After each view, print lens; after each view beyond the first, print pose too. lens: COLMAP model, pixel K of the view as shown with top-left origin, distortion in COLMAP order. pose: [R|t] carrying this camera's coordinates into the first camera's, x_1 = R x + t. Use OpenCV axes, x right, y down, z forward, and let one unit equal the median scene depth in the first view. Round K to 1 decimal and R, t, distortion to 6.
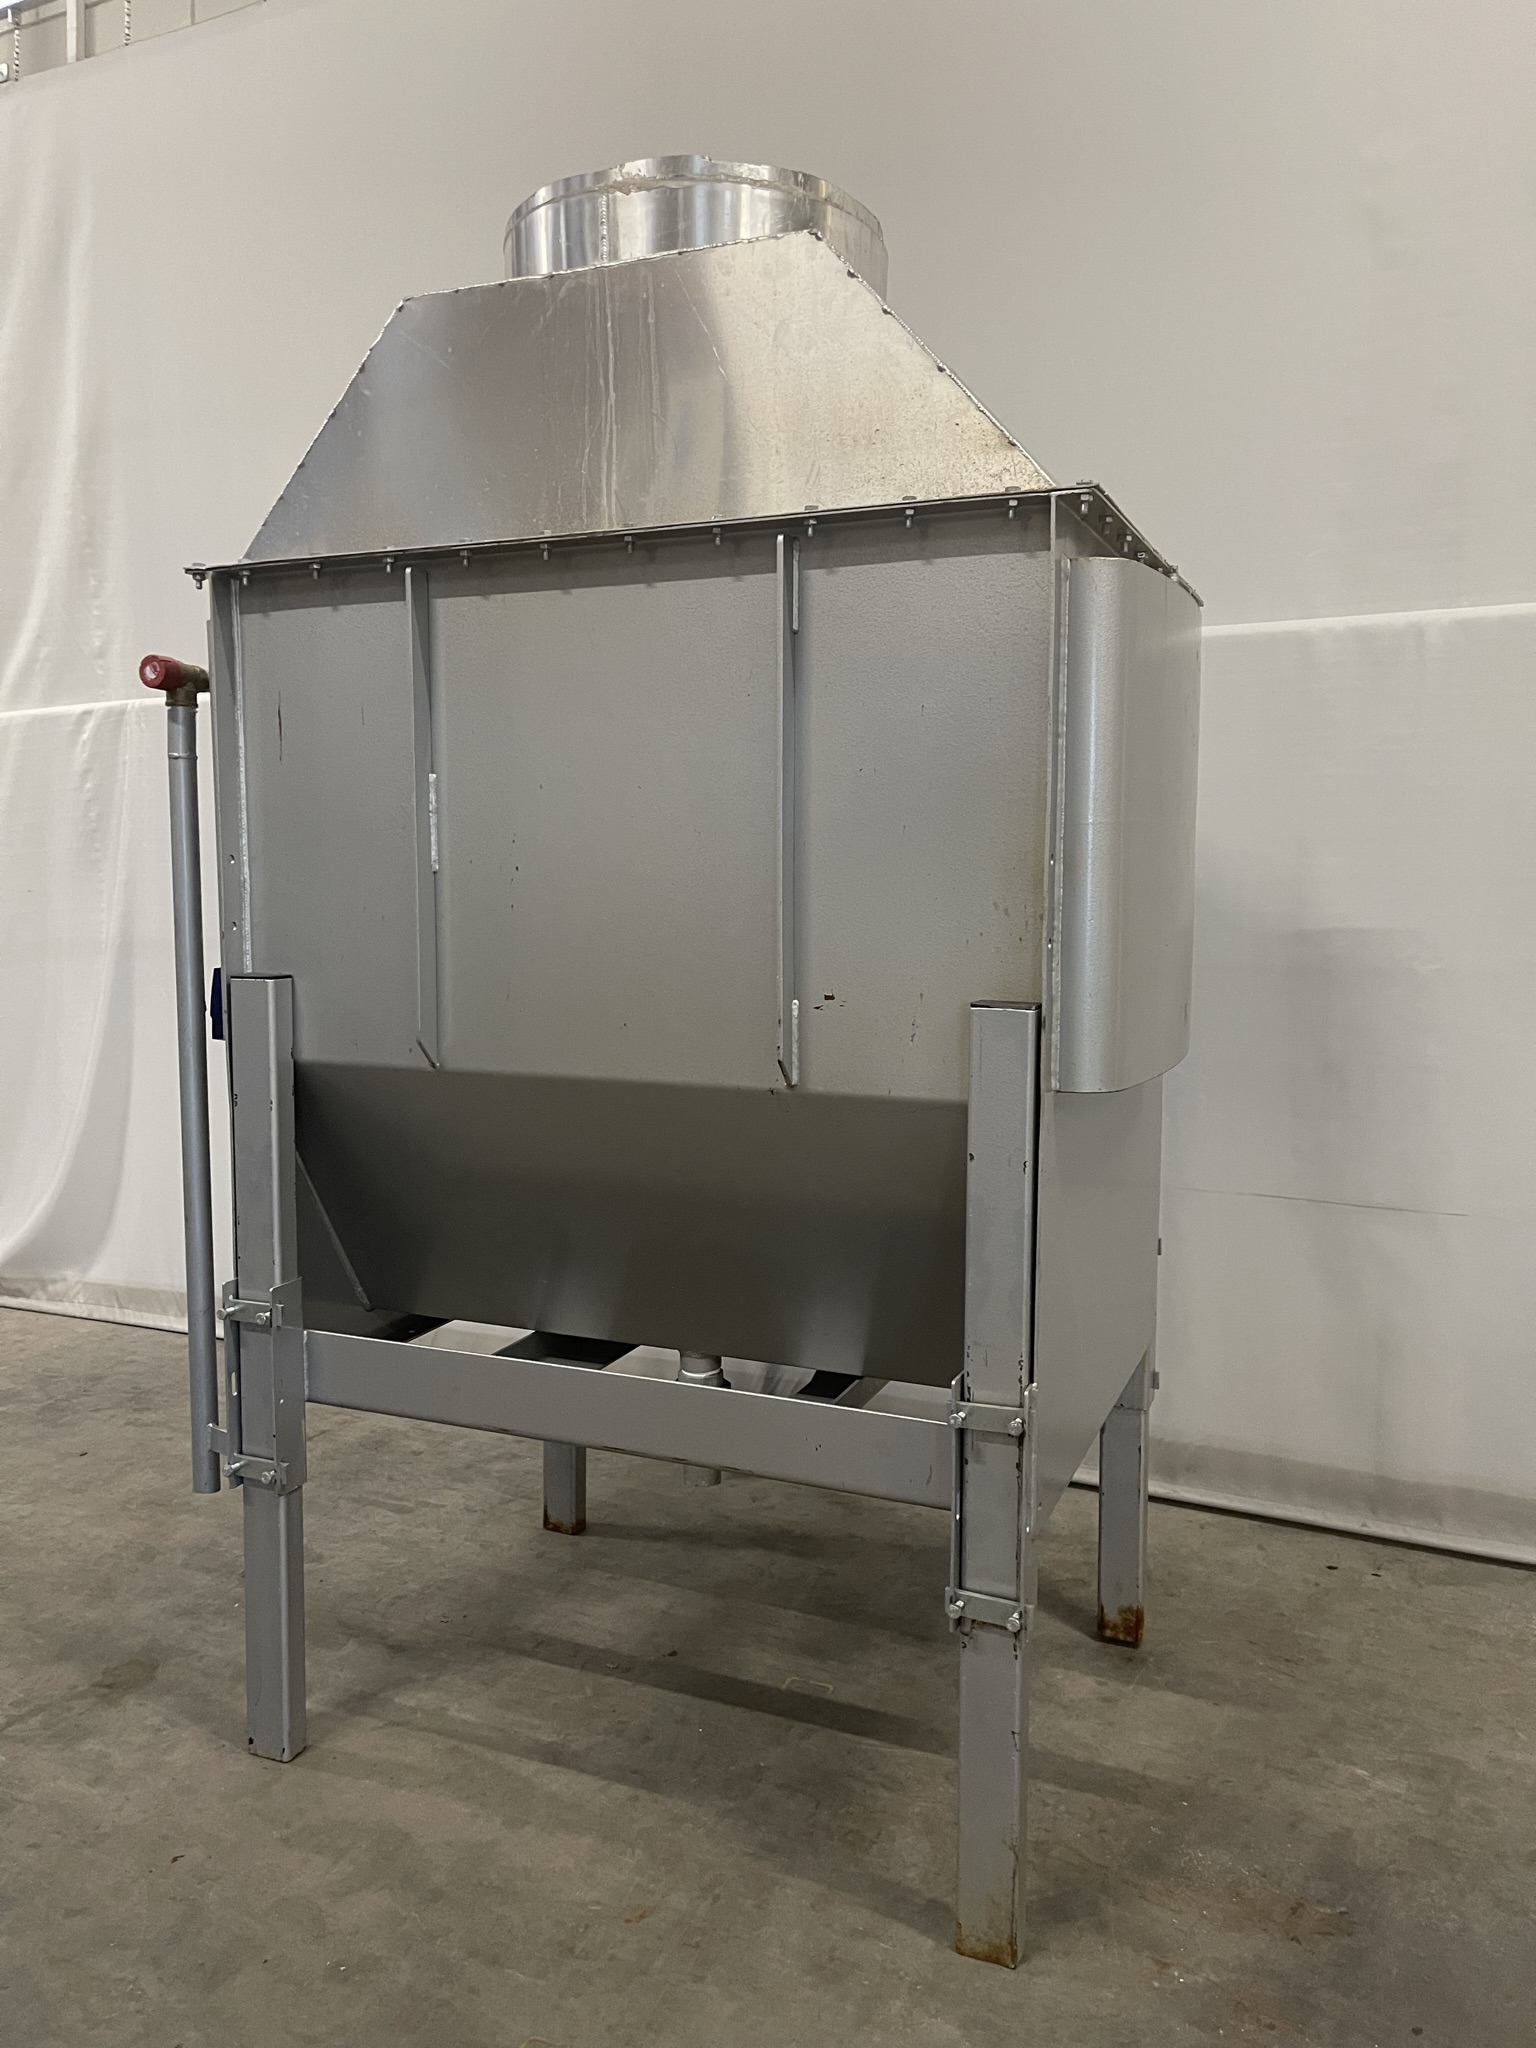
lens RADIAL K [[1547.7, 0, 766.0], [0, 1547.7, 1005.0], [0, 0, 1]] dist [0.057256, -0.080408]
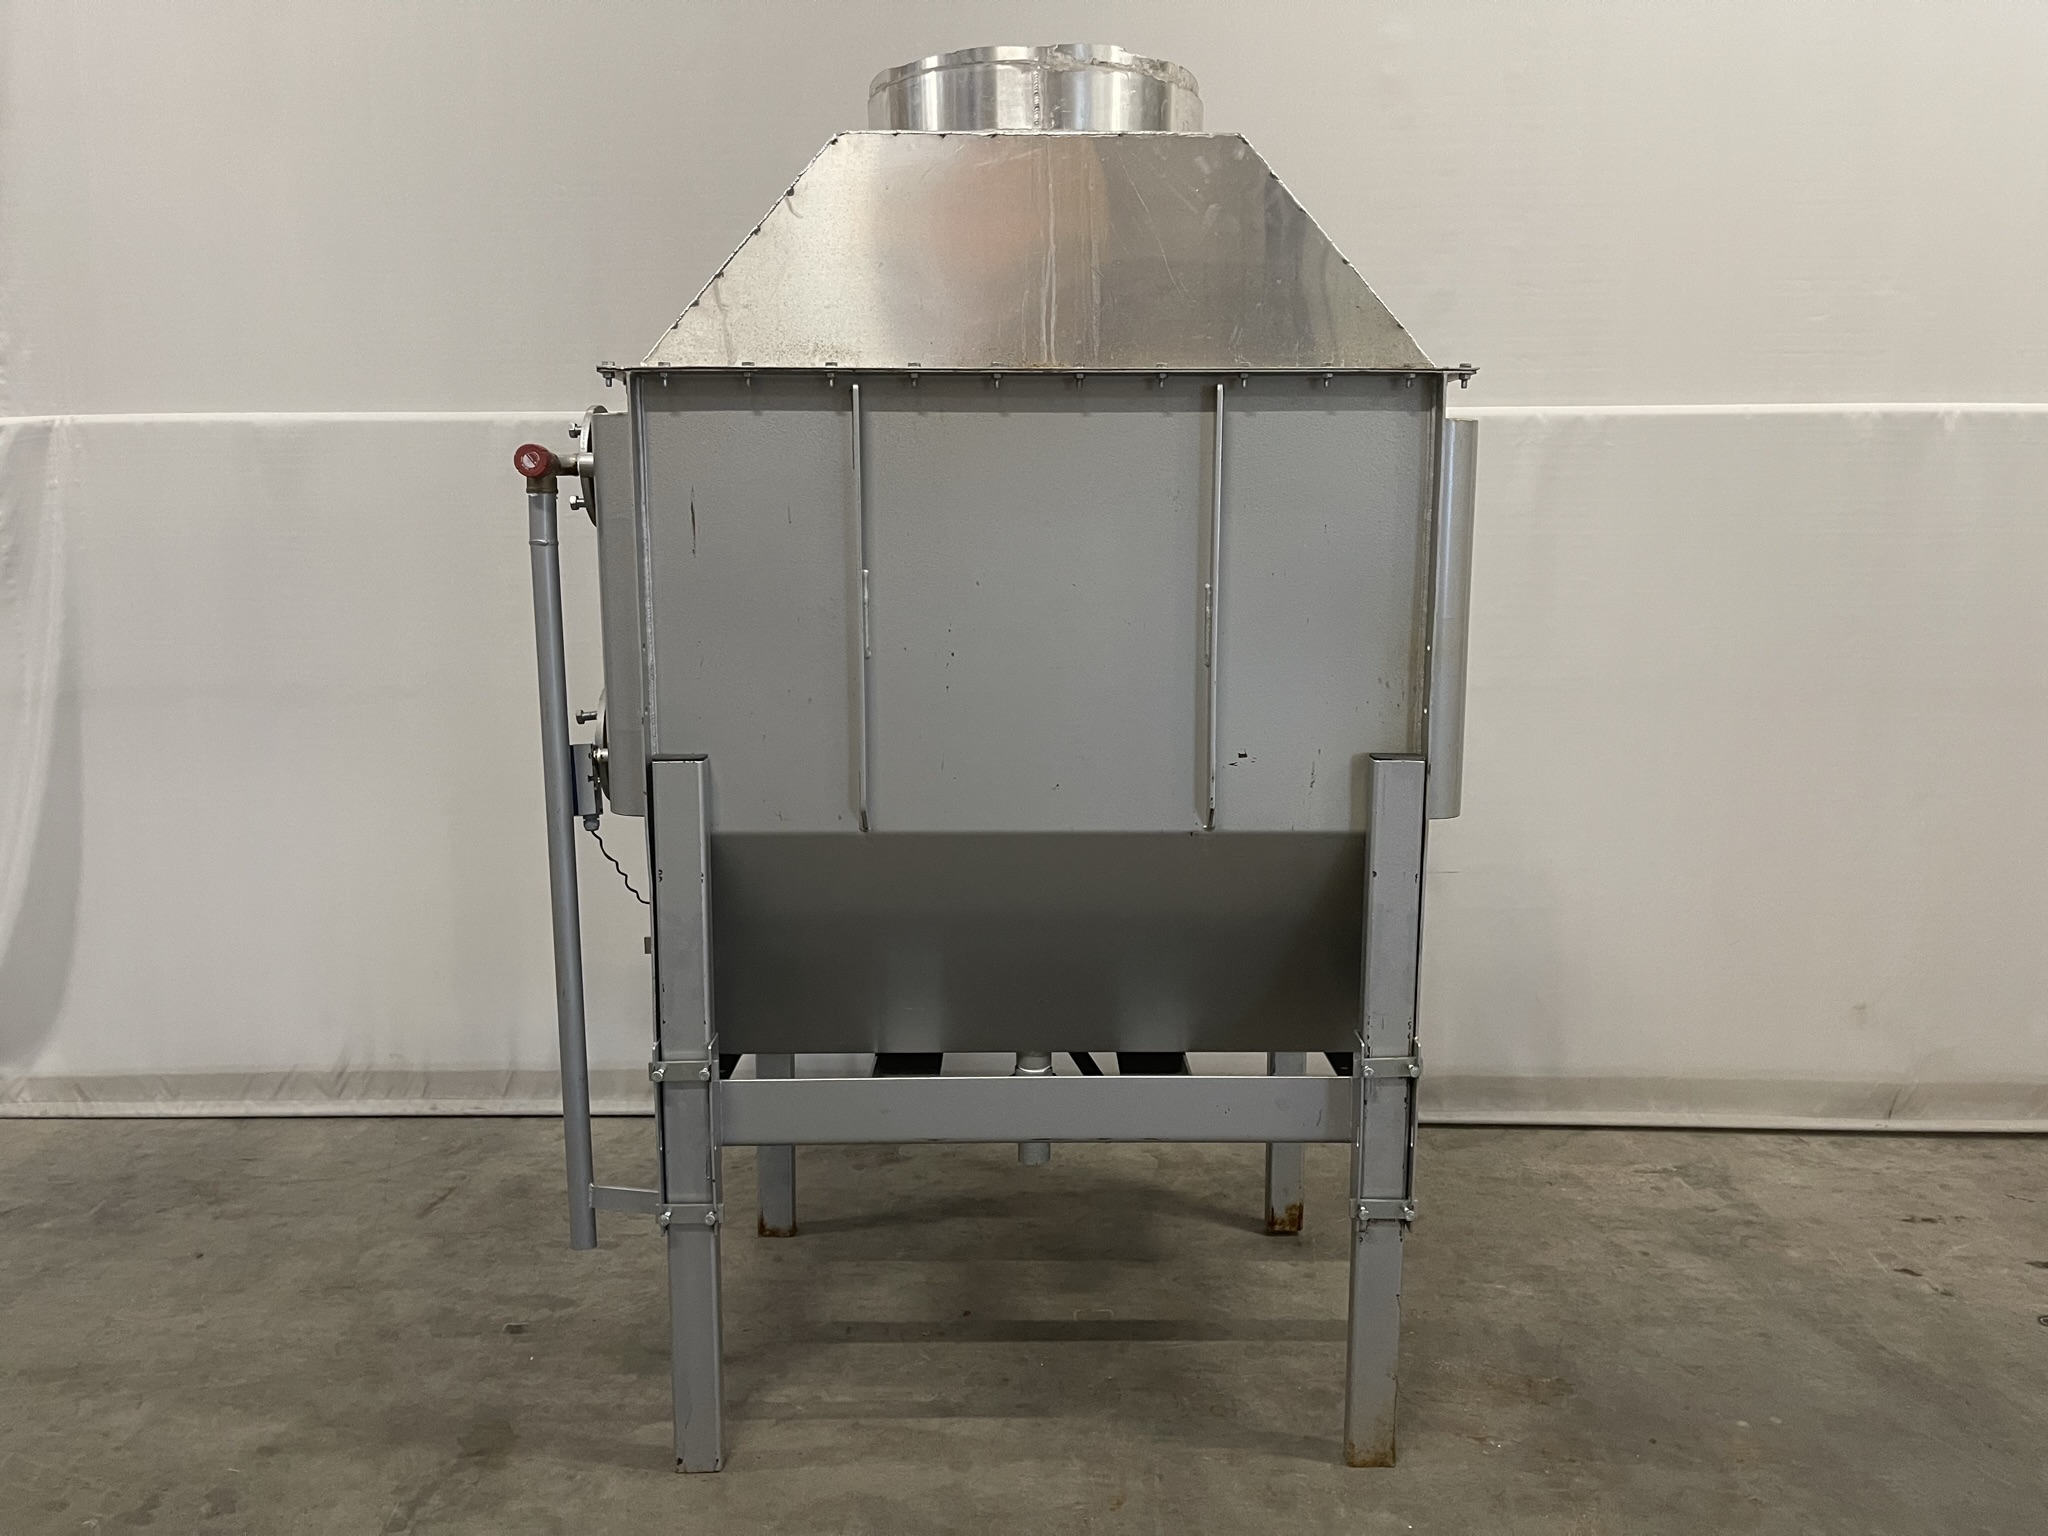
lens RADIAL K [[1547.7, 0, 1039.8], [0, 1547.7, 773.1], [0, 0, 1]] dist [0.057256, -0.080408]
pose [[0.913317, -0.063746, 0.402229, -0.500498], [0.037839, 0.996684, 0.072038, -0.071178], [-0.405487, -0.050574, 0.912701, -0.061572]]
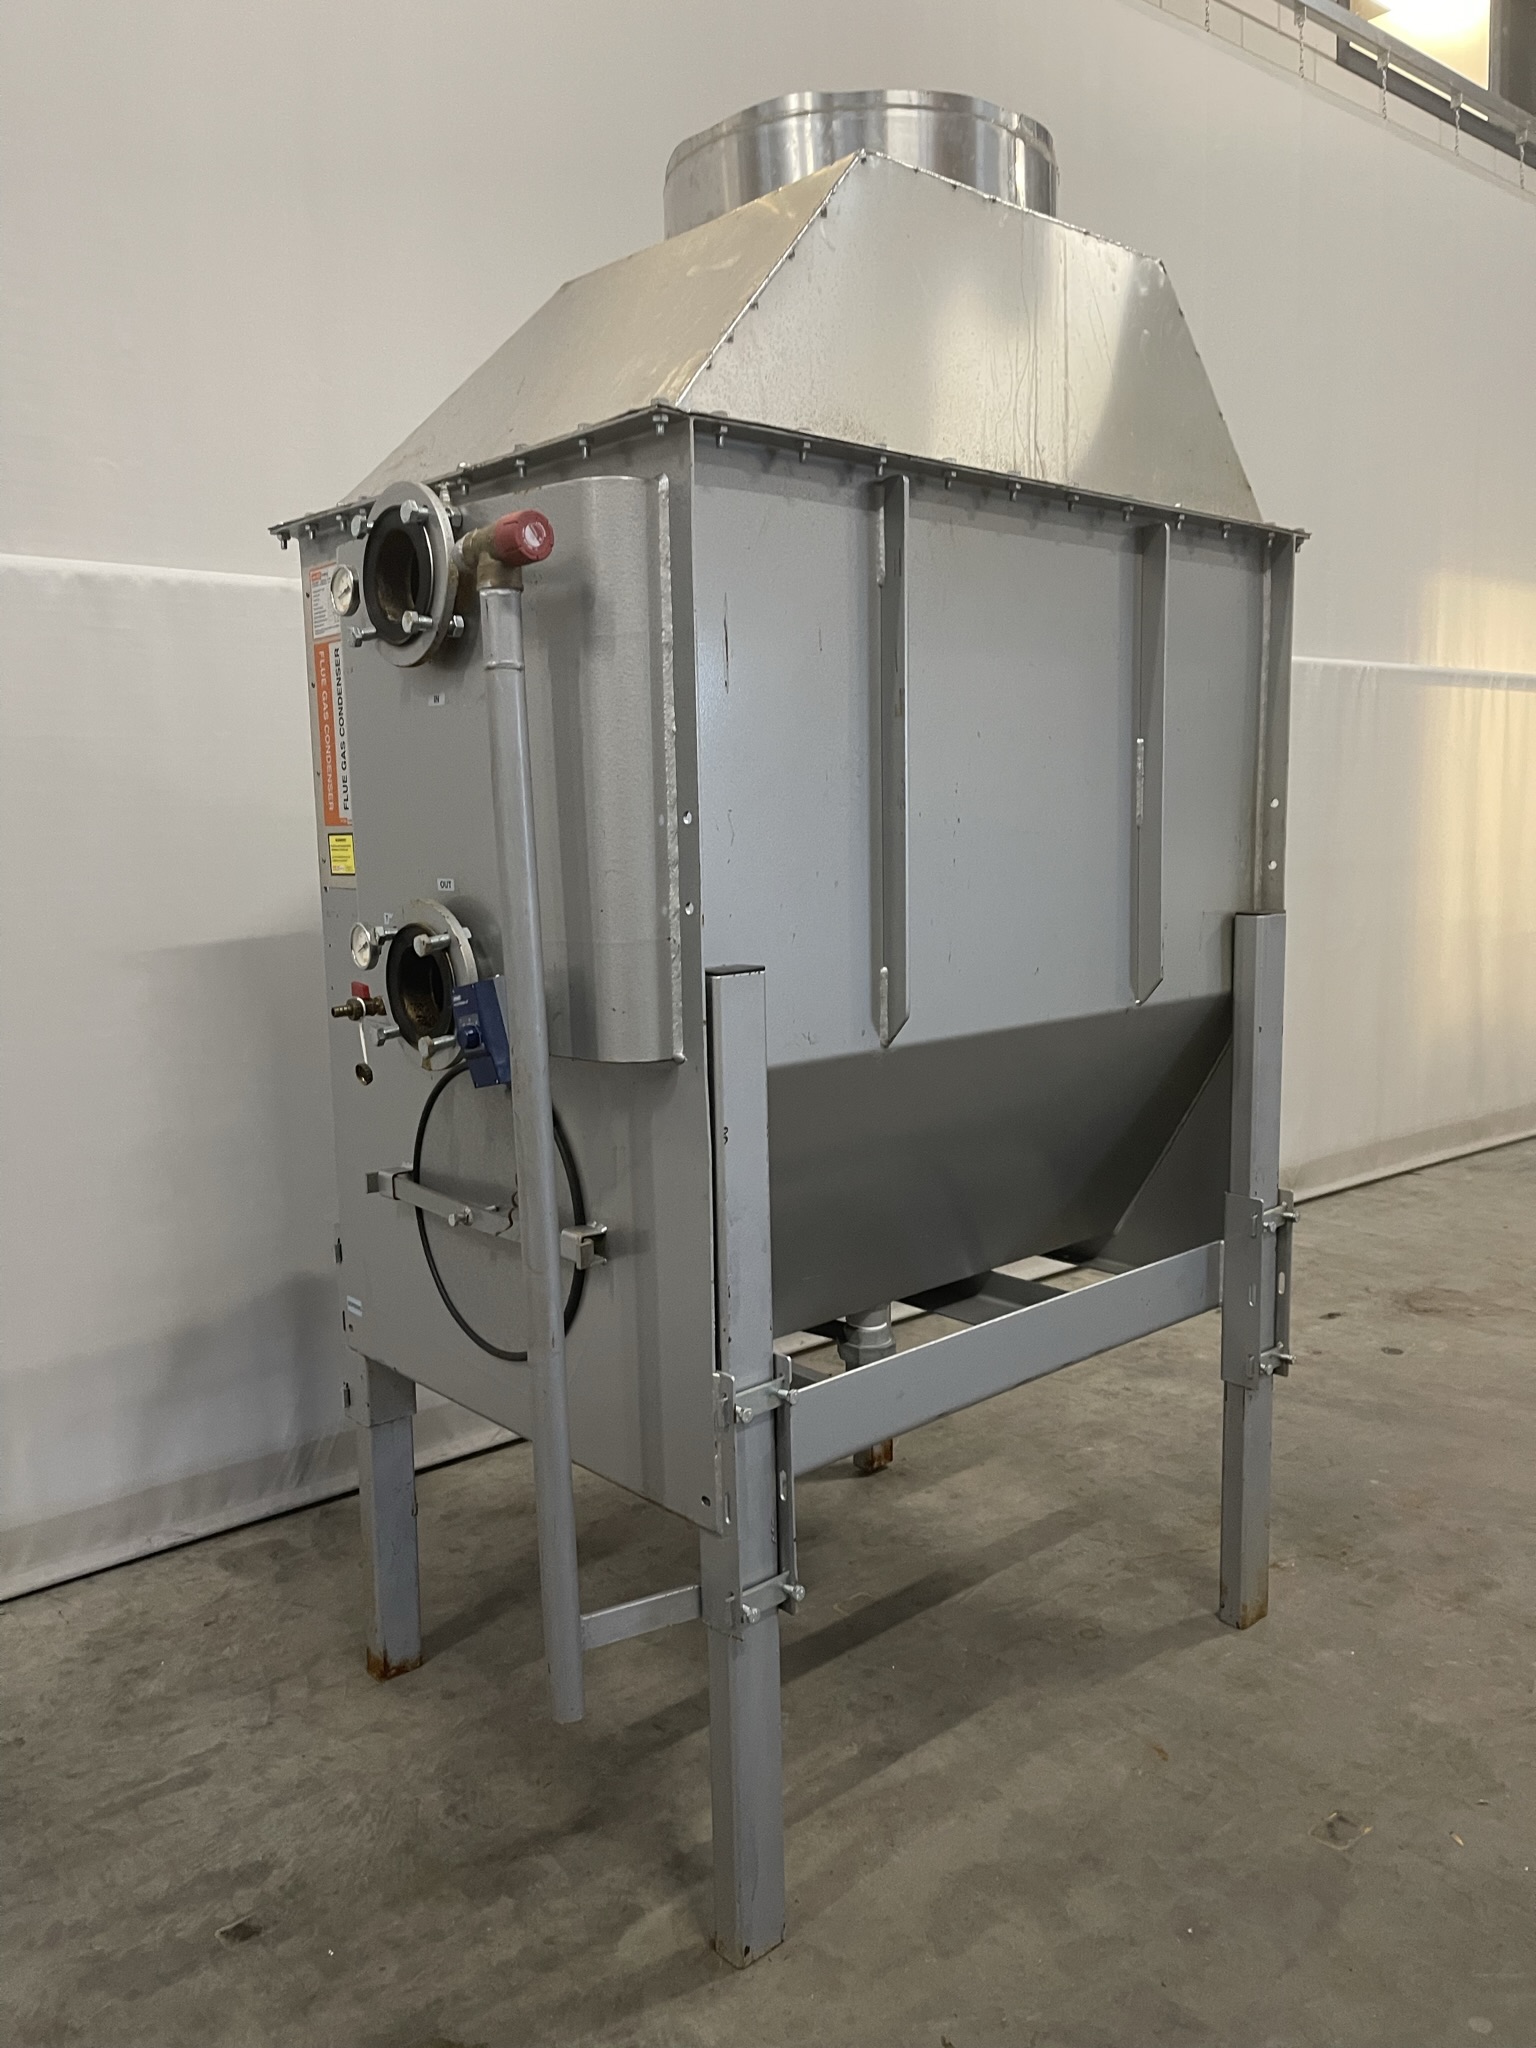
lens RADIAL K [[1547.7, 0, 759.2], [0, 1547.7, 1032.1], [0, 0, 1]] dist [0.057256, -0.080408]
pose [[0.422164, -0.135765, 0.896296, -0.954743], [0.105315, 0.989372, 0.100259, -0.060590], [-0.900381, 0.052067, 0.431975, 0.625864]]
